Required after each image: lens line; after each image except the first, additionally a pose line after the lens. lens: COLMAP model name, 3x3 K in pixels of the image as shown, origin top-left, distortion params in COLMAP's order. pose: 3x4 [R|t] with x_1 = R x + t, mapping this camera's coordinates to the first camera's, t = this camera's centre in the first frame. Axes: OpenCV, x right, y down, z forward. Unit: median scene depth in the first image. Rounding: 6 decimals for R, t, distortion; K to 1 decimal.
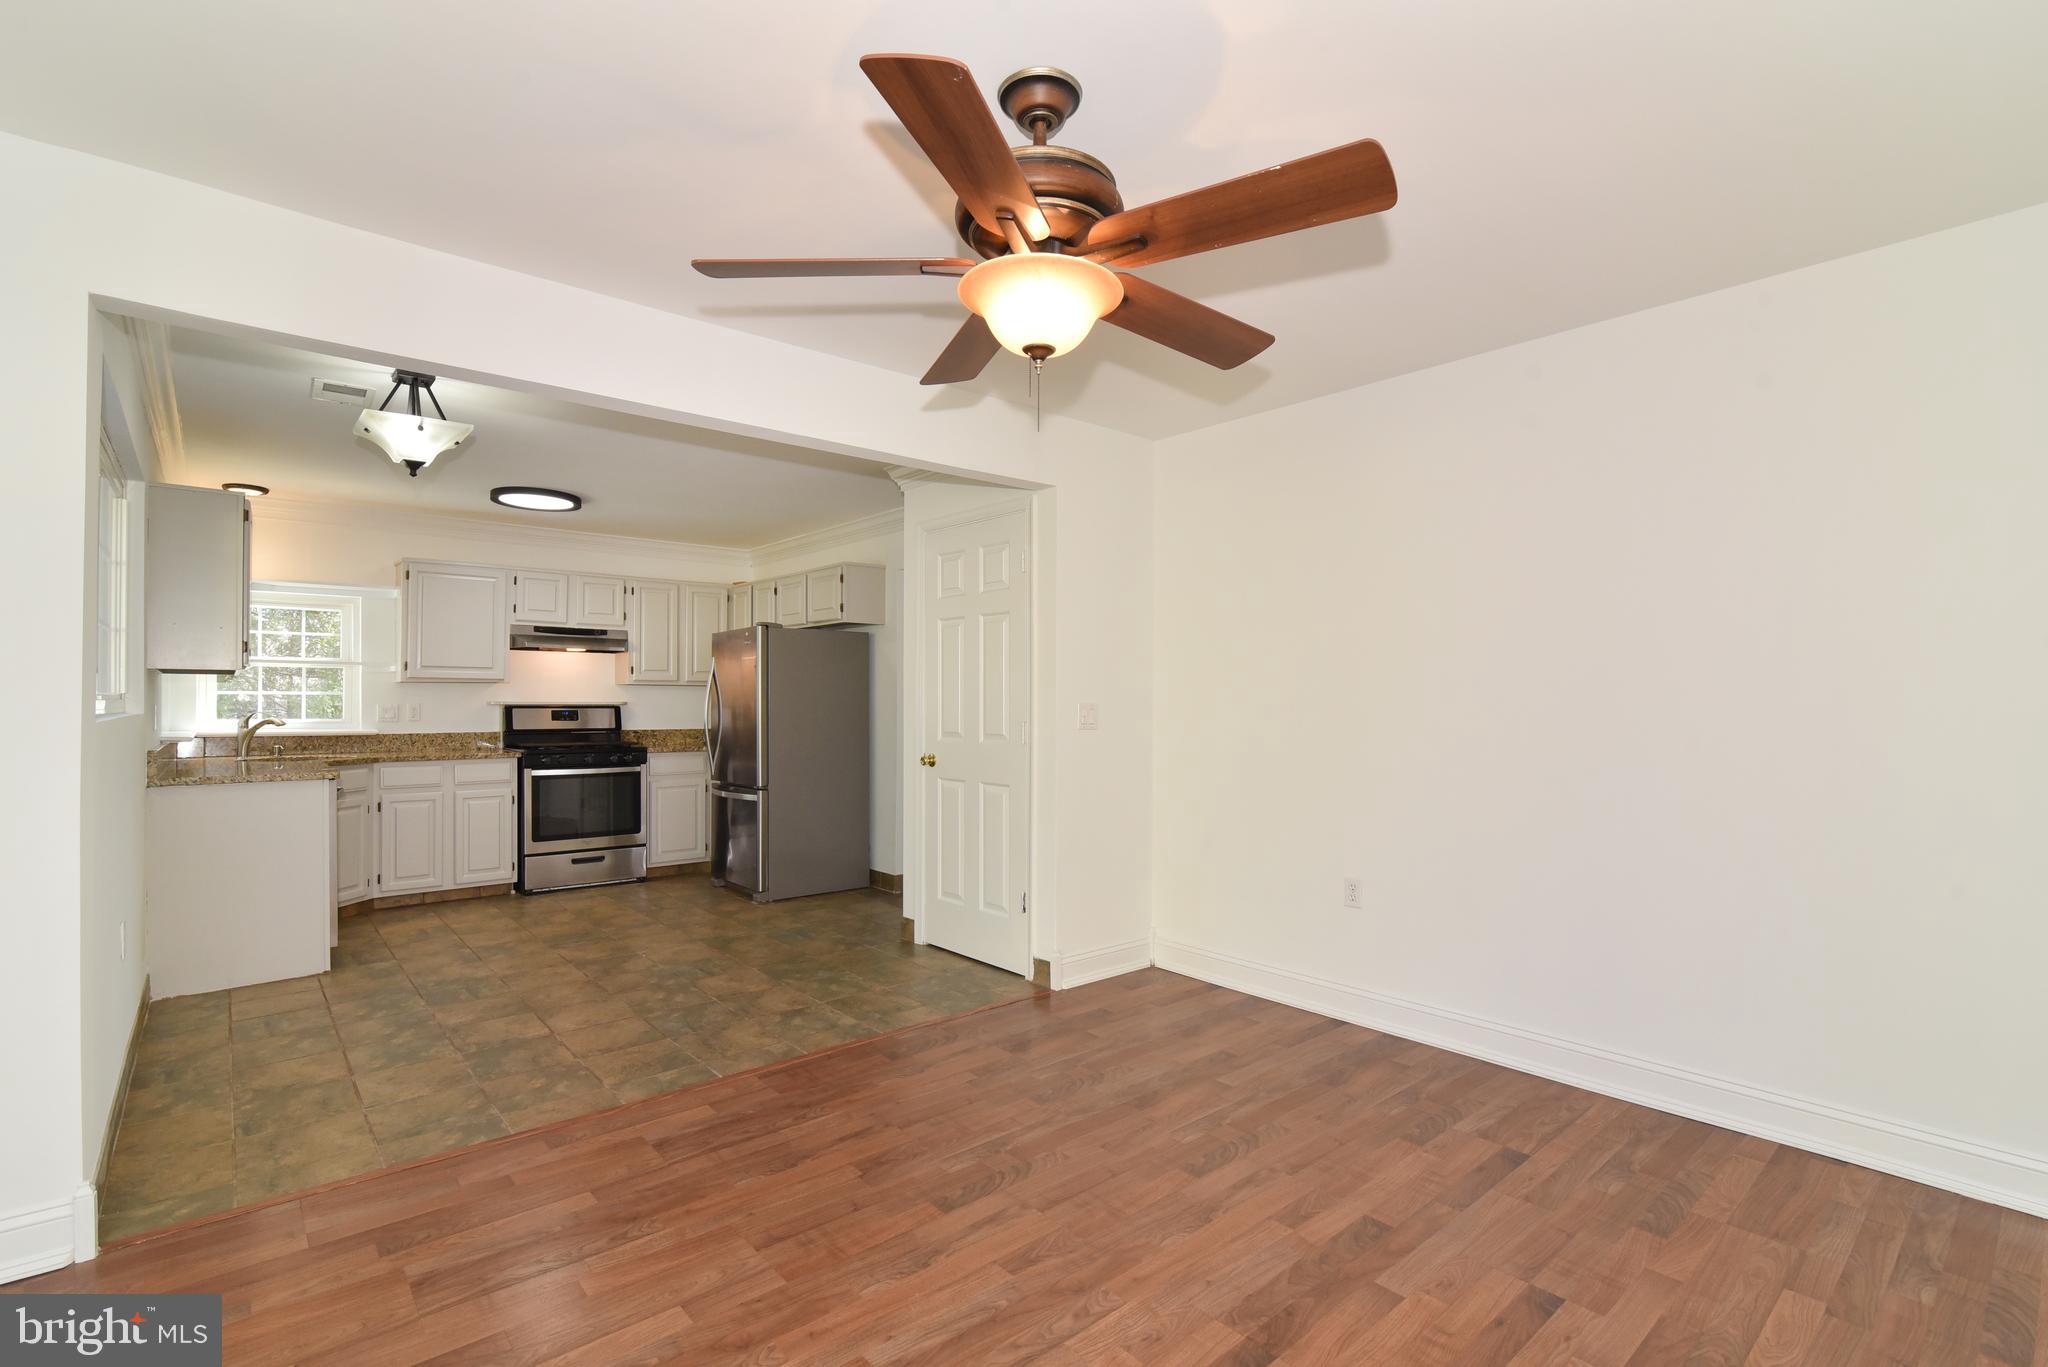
lens RADIAL K [[939.8, 0, 1019.1], [0, 939.8, 688.8], [0, 0, 1]] dist [-0.017988, 0.000337]
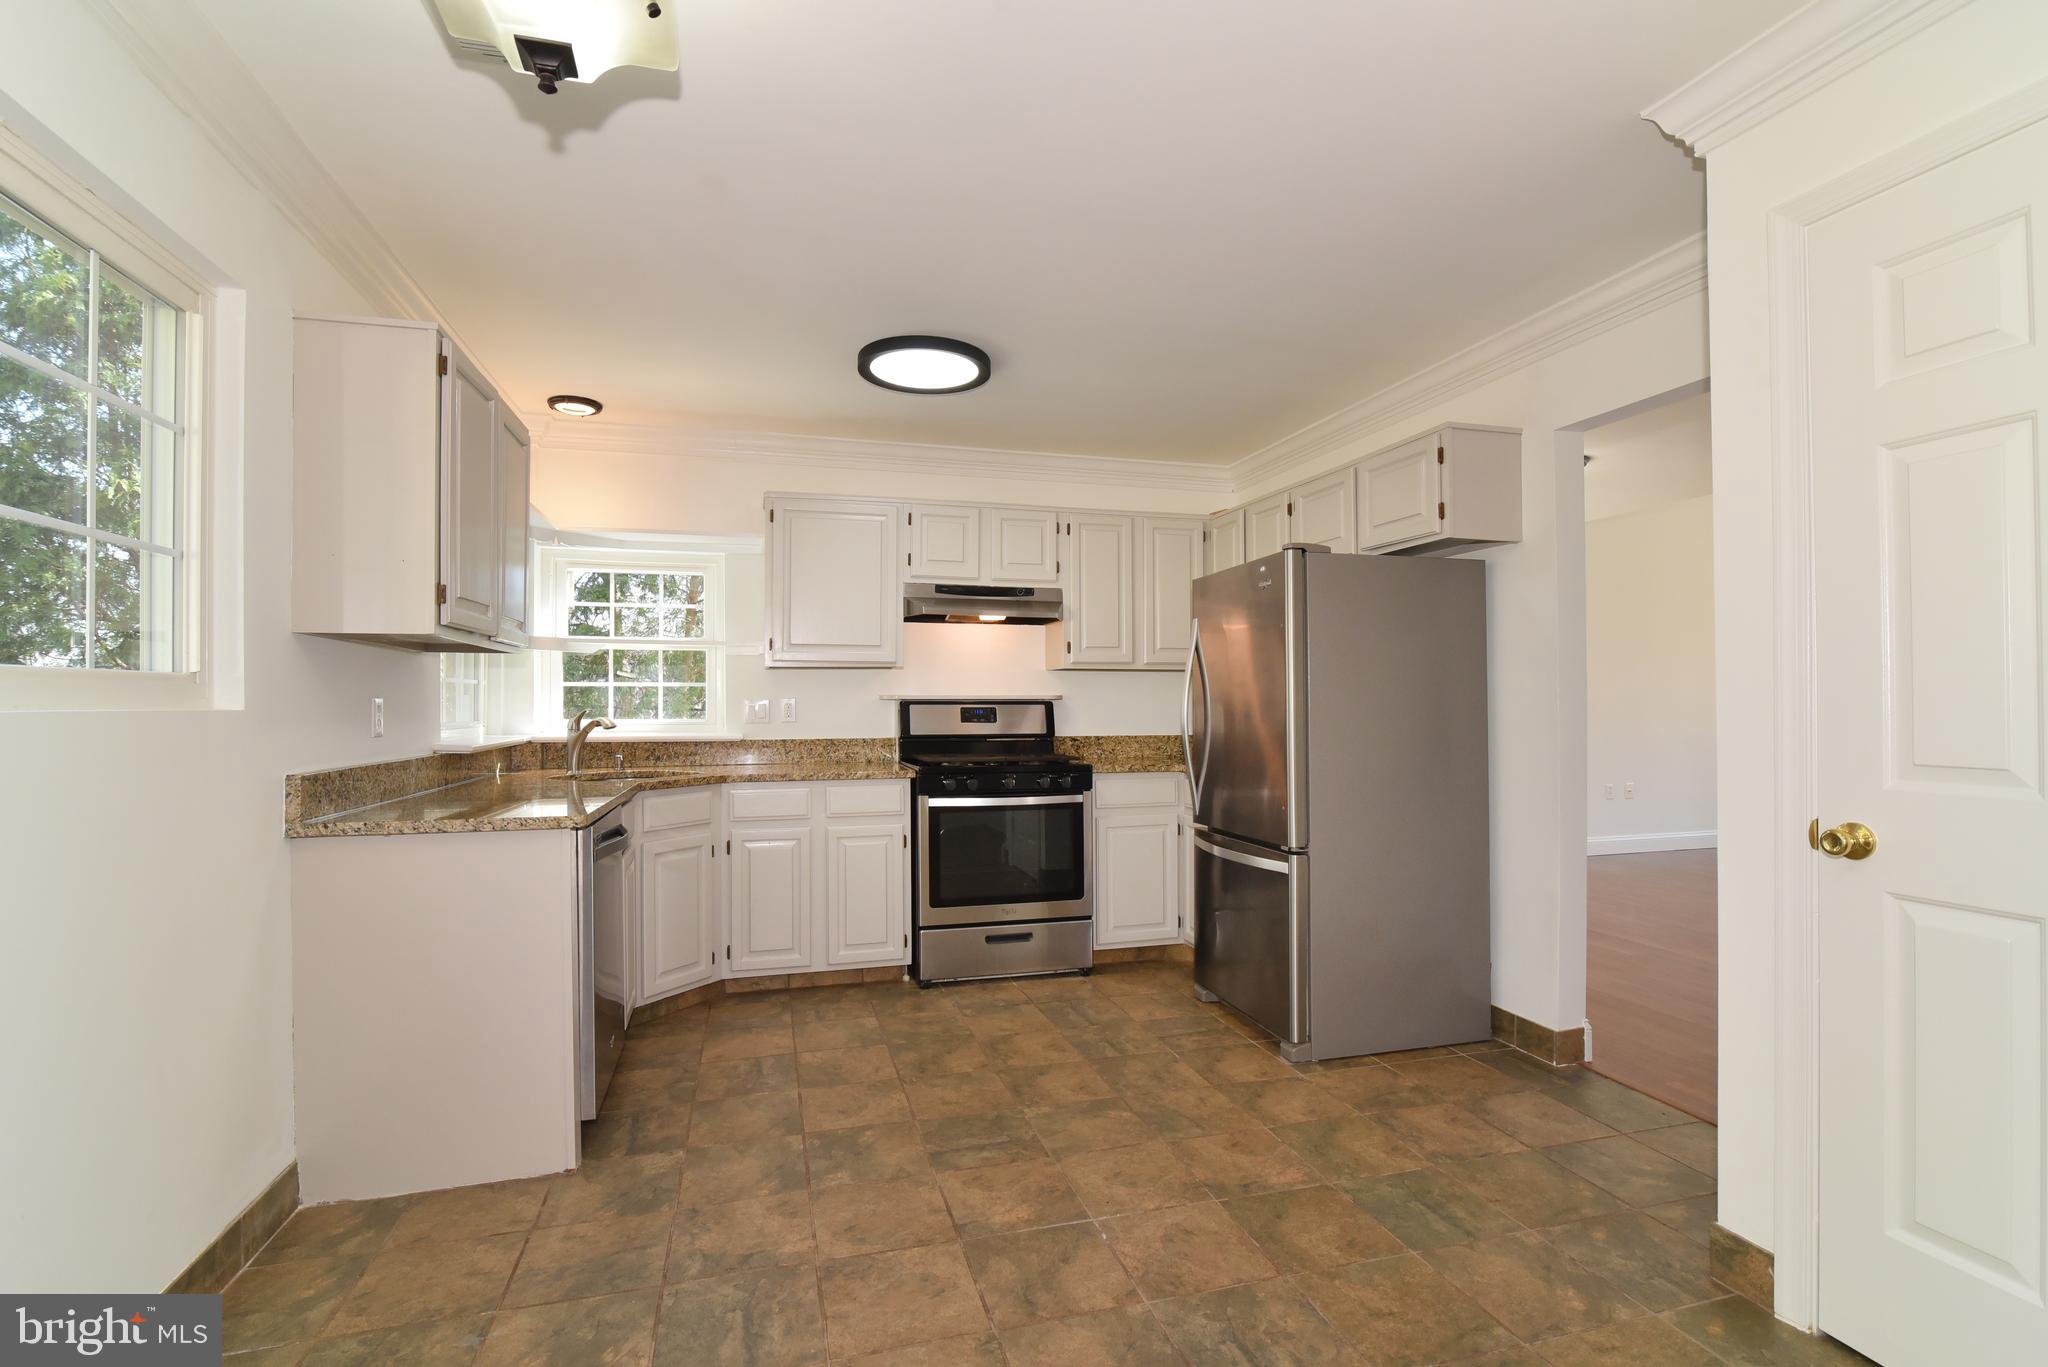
lens RADIAL K [[939.8, 0, 1019.1], [0, 939.8, 688.8], [0, 0, 1]] dist [-0.017988, 0.000337]
pose [[0.905582, -0.009027, -0.424075, -0.190306], [0.009063, 0.999957, -0.001933, 0.012598], [0.424074, -0.002093, 0.905625, 0.446196]]
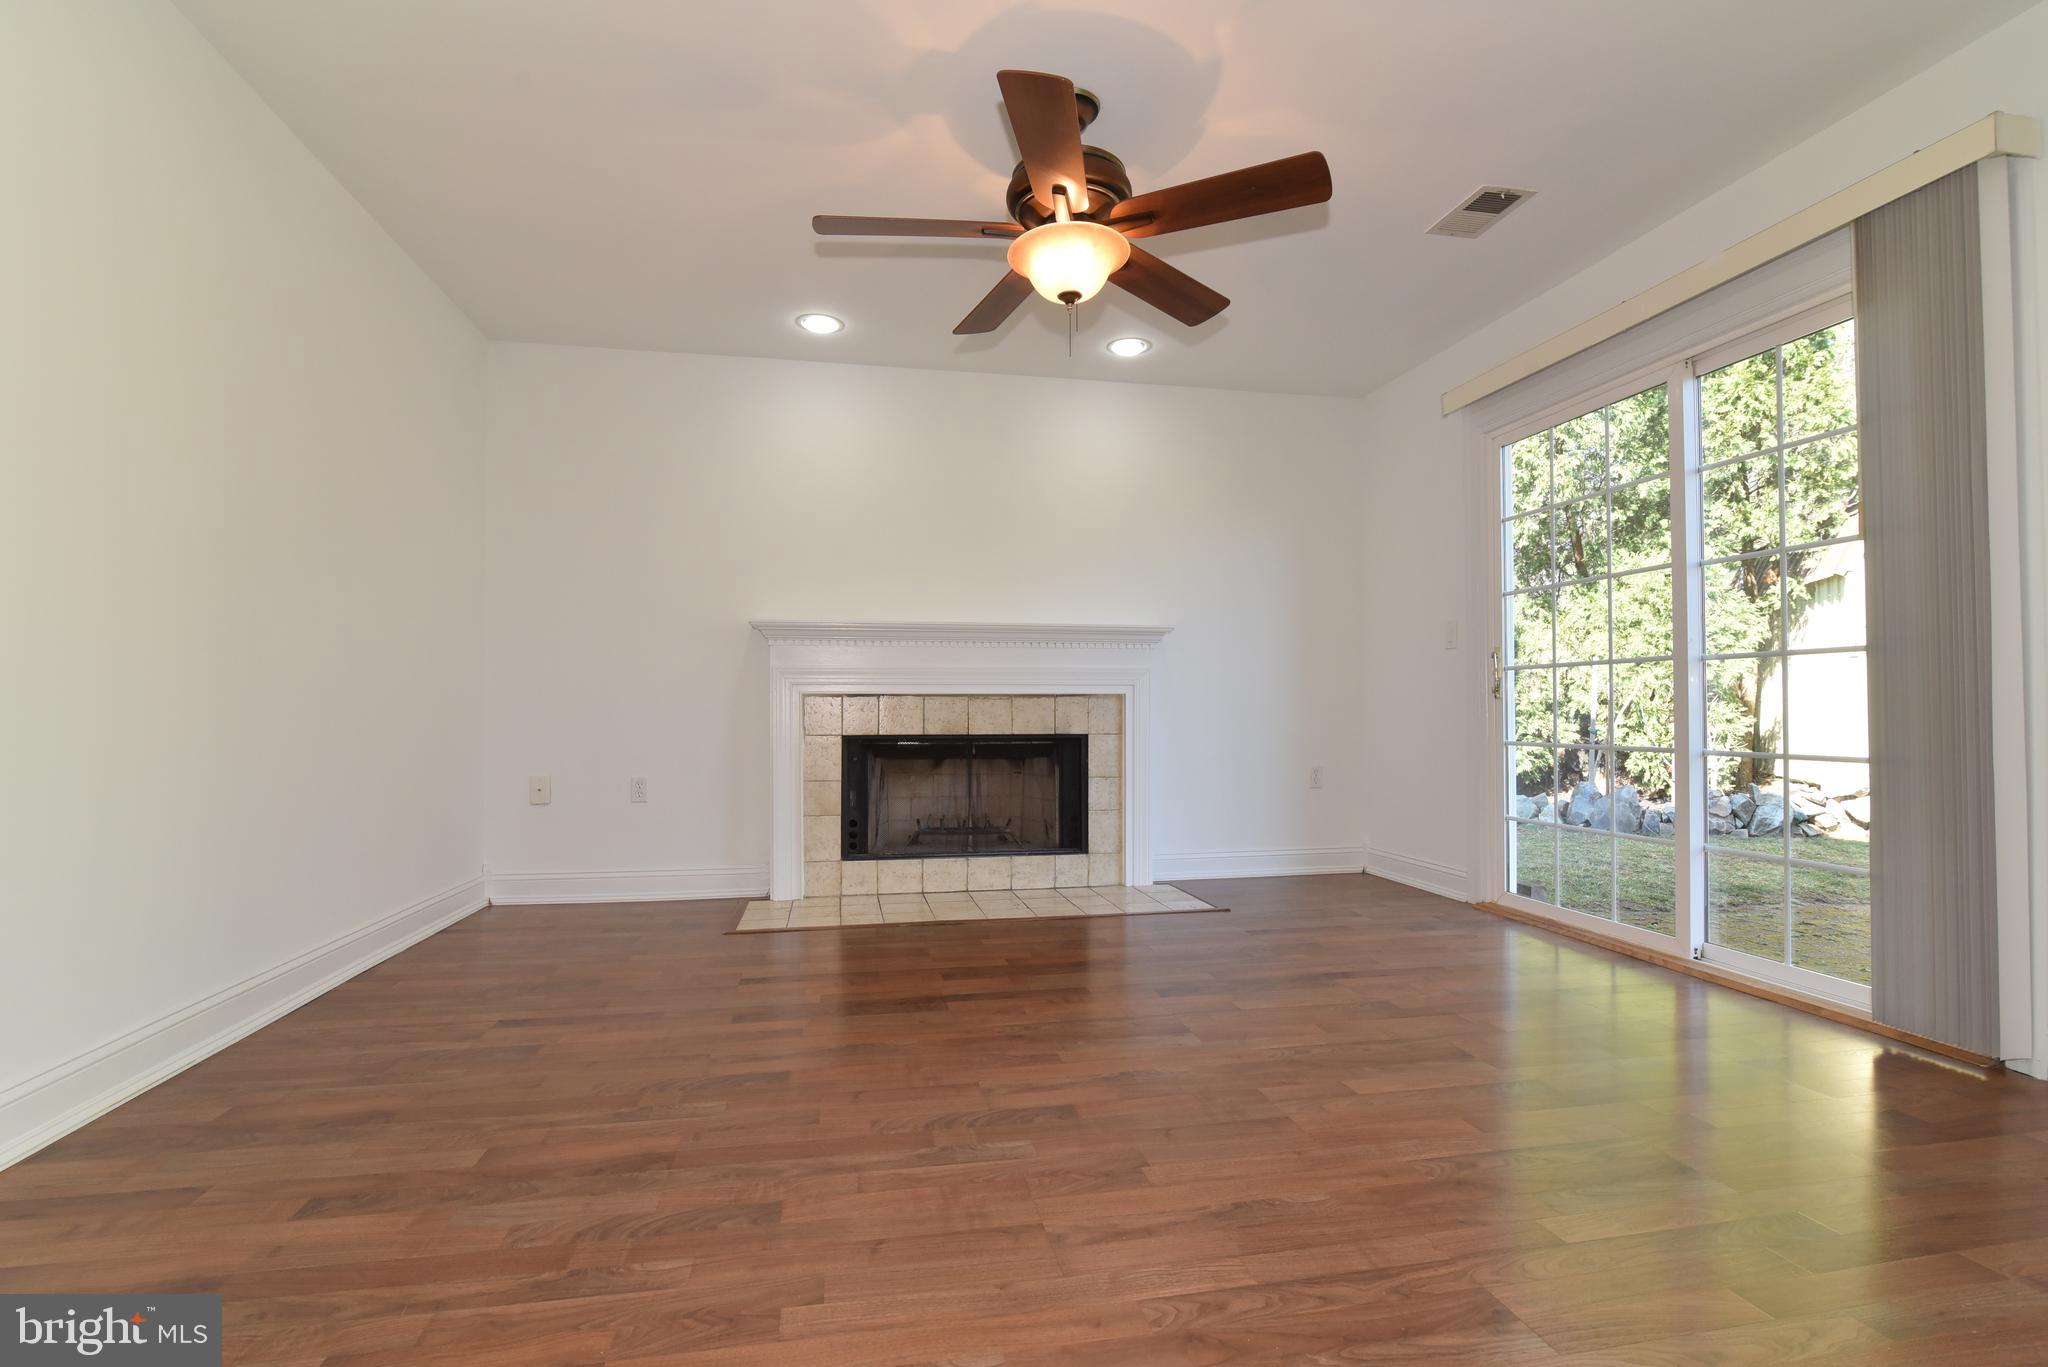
lens RADIAL K [[939.8, 0, 1019.1], [0, 939.8, 688.8], [0, 0, 1]] dist [-0.017988, 0.000337]
pose [[-0.869542, 0.010411, 0.493749, -0.186262], [-0.006276, 0.999464, -0.032127, 0.079828], [-0.493819, -0.031035, -0.869011, 0.710143]]
